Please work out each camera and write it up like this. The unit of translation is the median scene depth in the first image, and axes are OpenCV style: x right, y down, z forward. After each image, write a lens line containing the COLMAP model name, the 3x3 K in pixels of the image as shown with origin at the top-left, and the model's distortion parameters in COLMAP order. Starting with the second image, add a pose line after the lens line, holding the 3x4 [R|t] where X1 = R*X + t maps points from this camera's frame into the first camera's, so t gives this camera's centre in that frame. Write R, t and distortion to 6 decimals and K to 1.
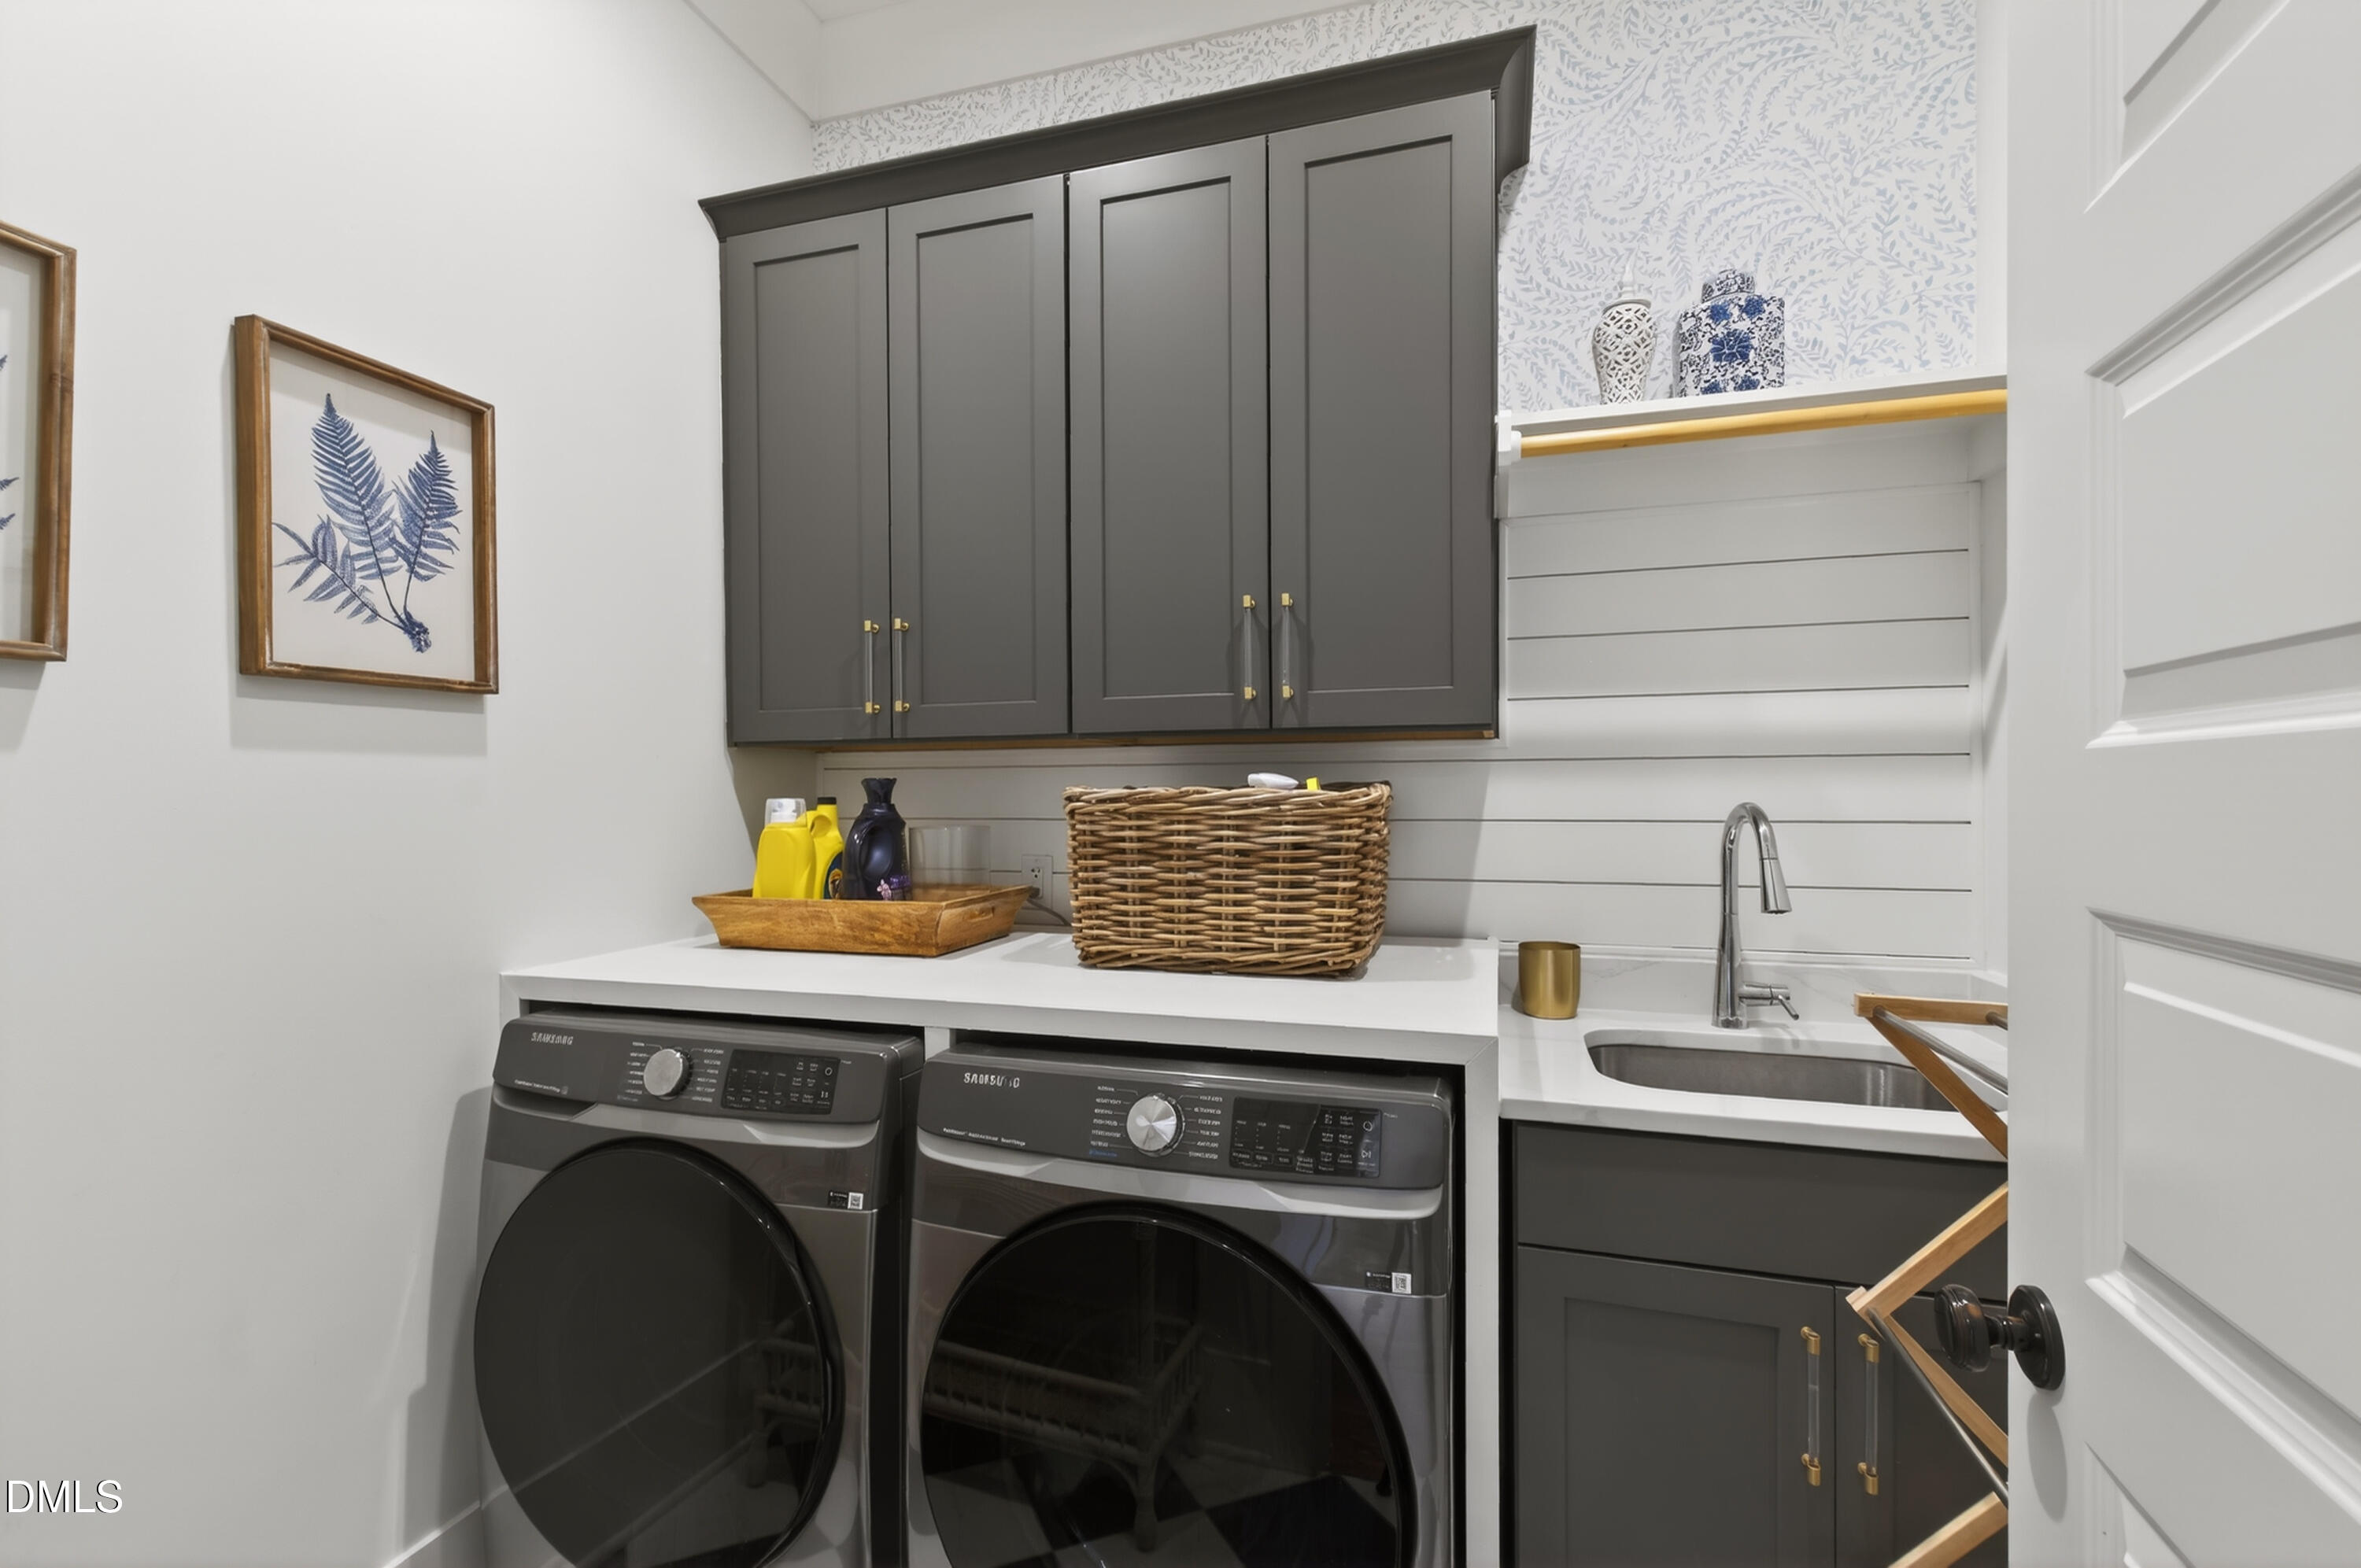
lens RADIAL K [[1030.7, 0, 1182.2], [0, 1030.7, 795.4], [0, 0, 1]] dist [0.009279, -0.001048]
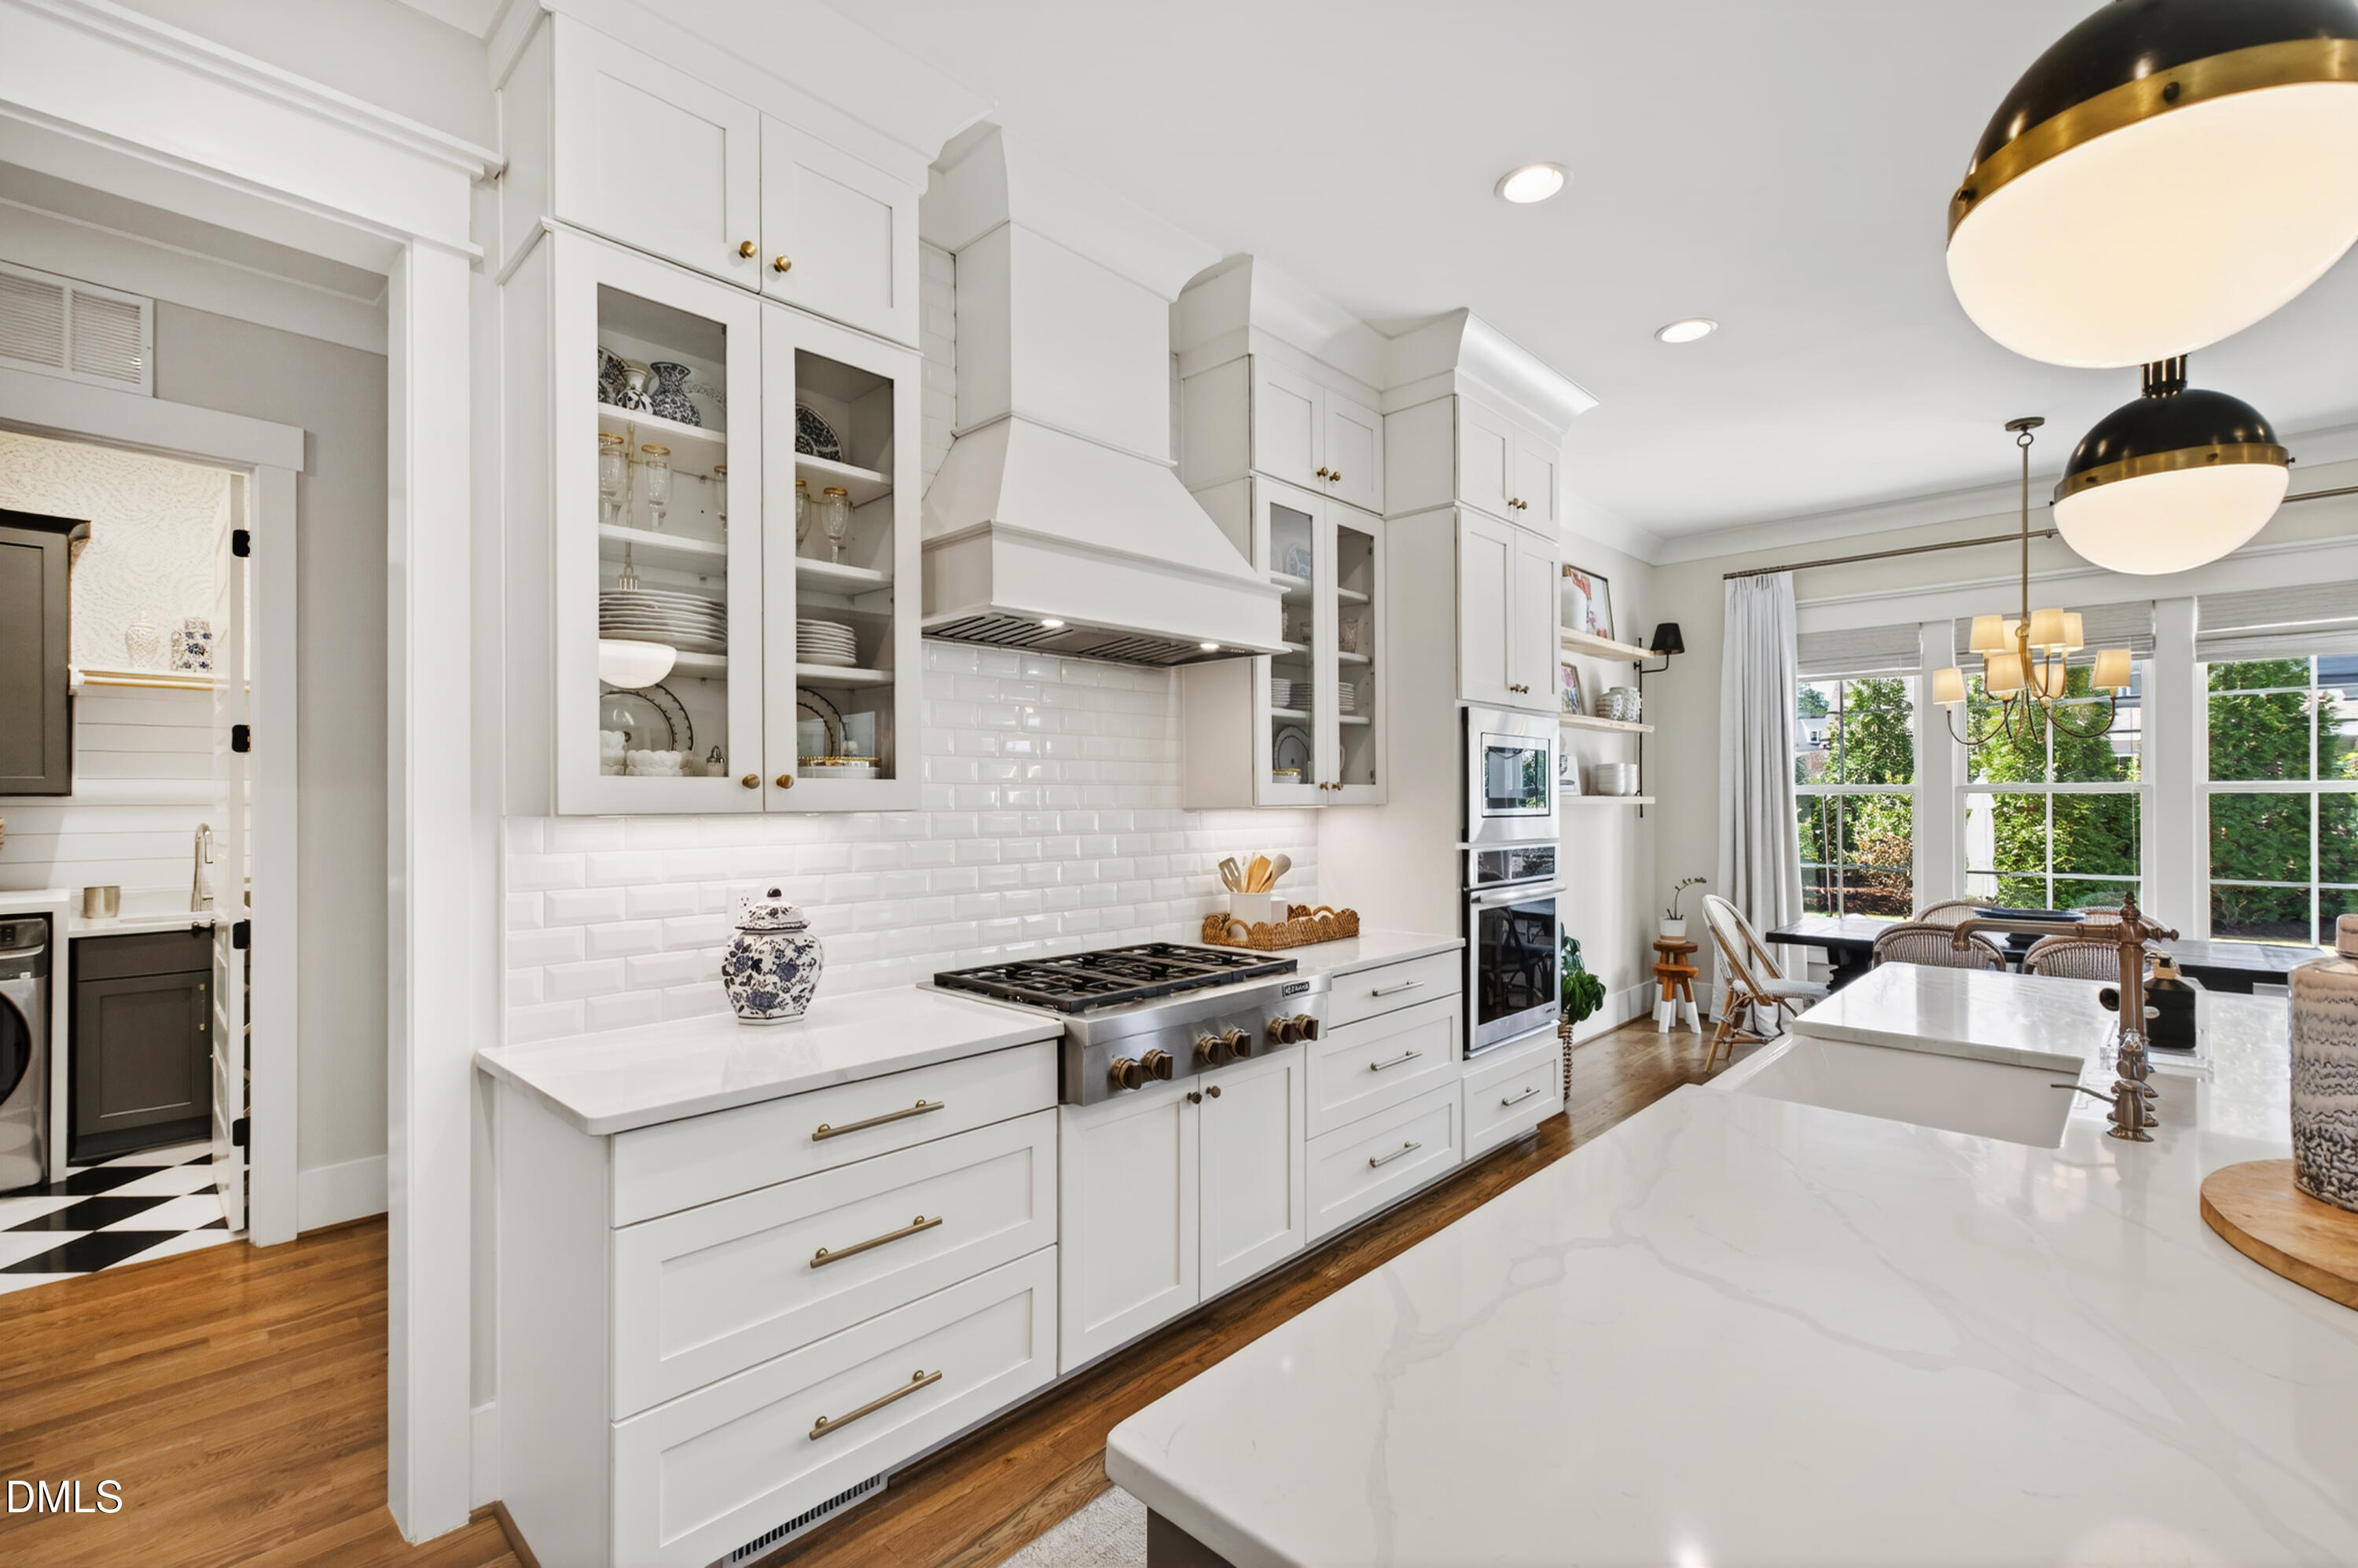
lens RADIAL K [[1029.5, 0, 1171.3], [0, 1029.5, 793.9], [0, 0, 1]] dist [0.009279, -0.001048]
pose [[0.443124, 0.009915, 0.896406, -0.720360], [0.009406, 0.999832, -0.015709, -0.004936], [-0.896411, 0.015393, 0.442956, -2.350551]]
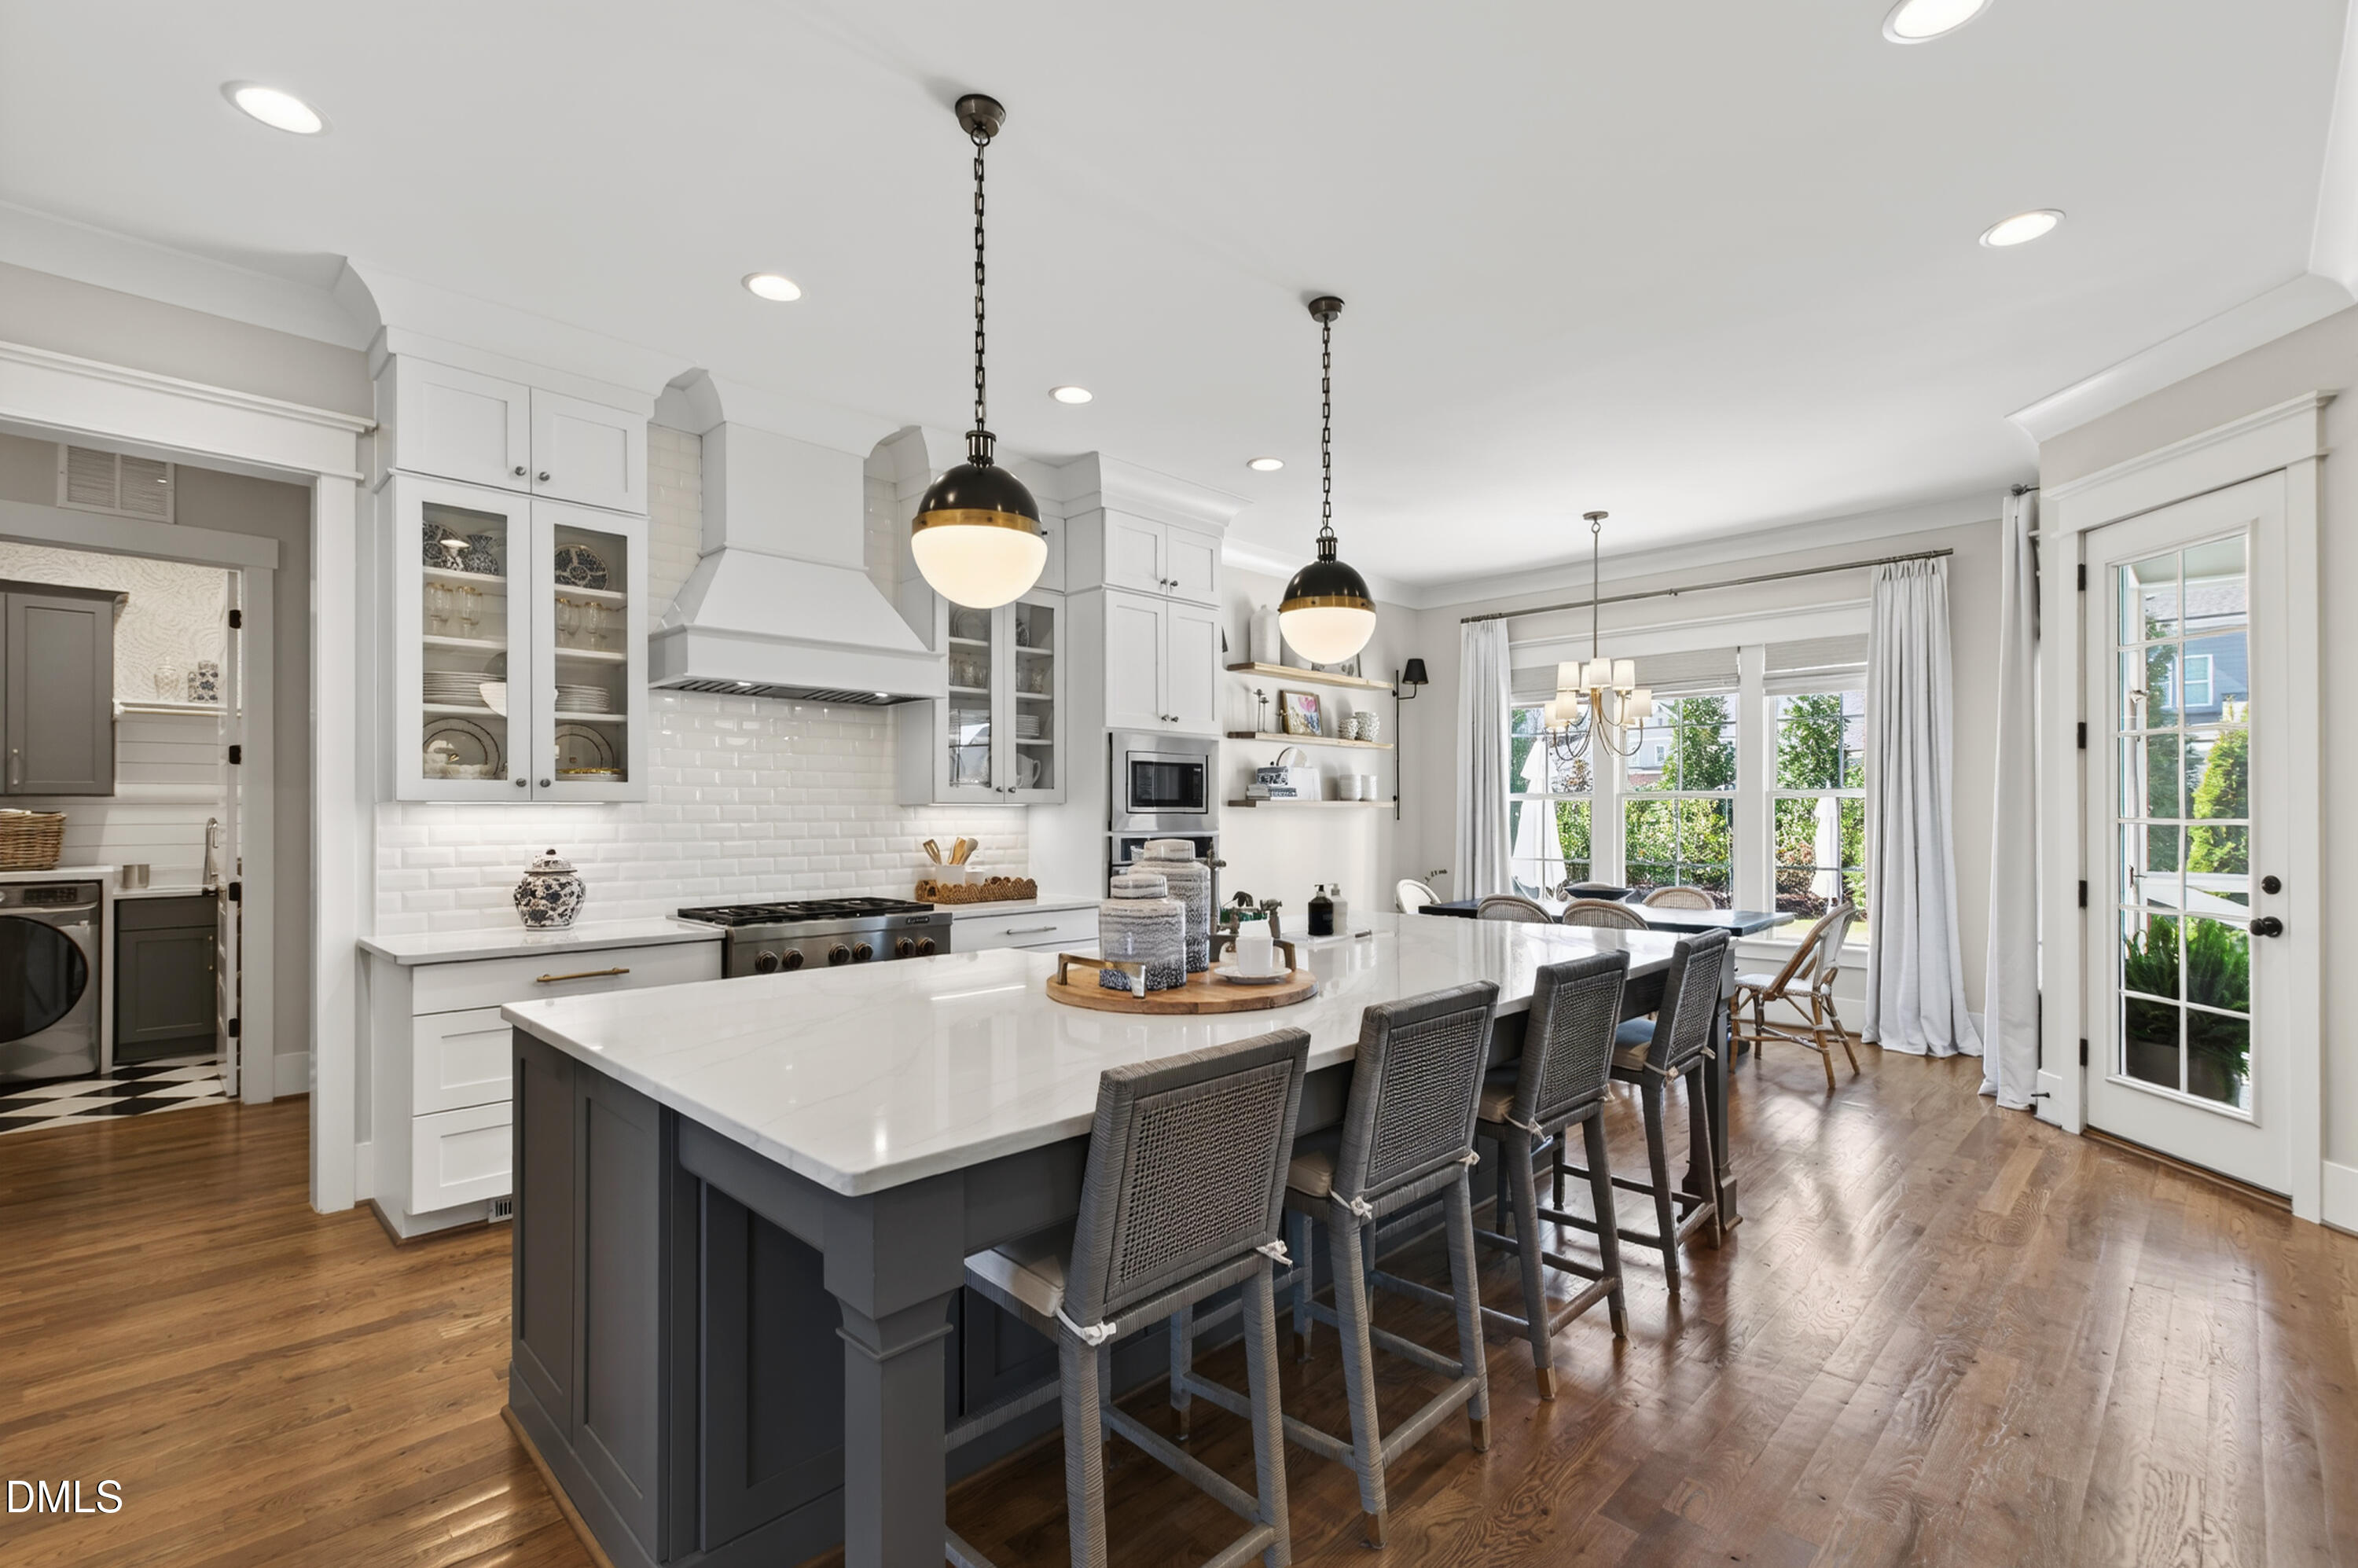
lens RADIAL K [[1029.5, 0, 1176.5], [0, 1029.5, 806.2], [0, 0, 1]] dist [0.009279, -0.001048]
pose [[0.450968, 0.009966, 0.892485, -1.091387], [0.007302, 0.999863, -0.014855, 0.041888], [-0.892510, 0.013216, 0.450833, -3.425576]]
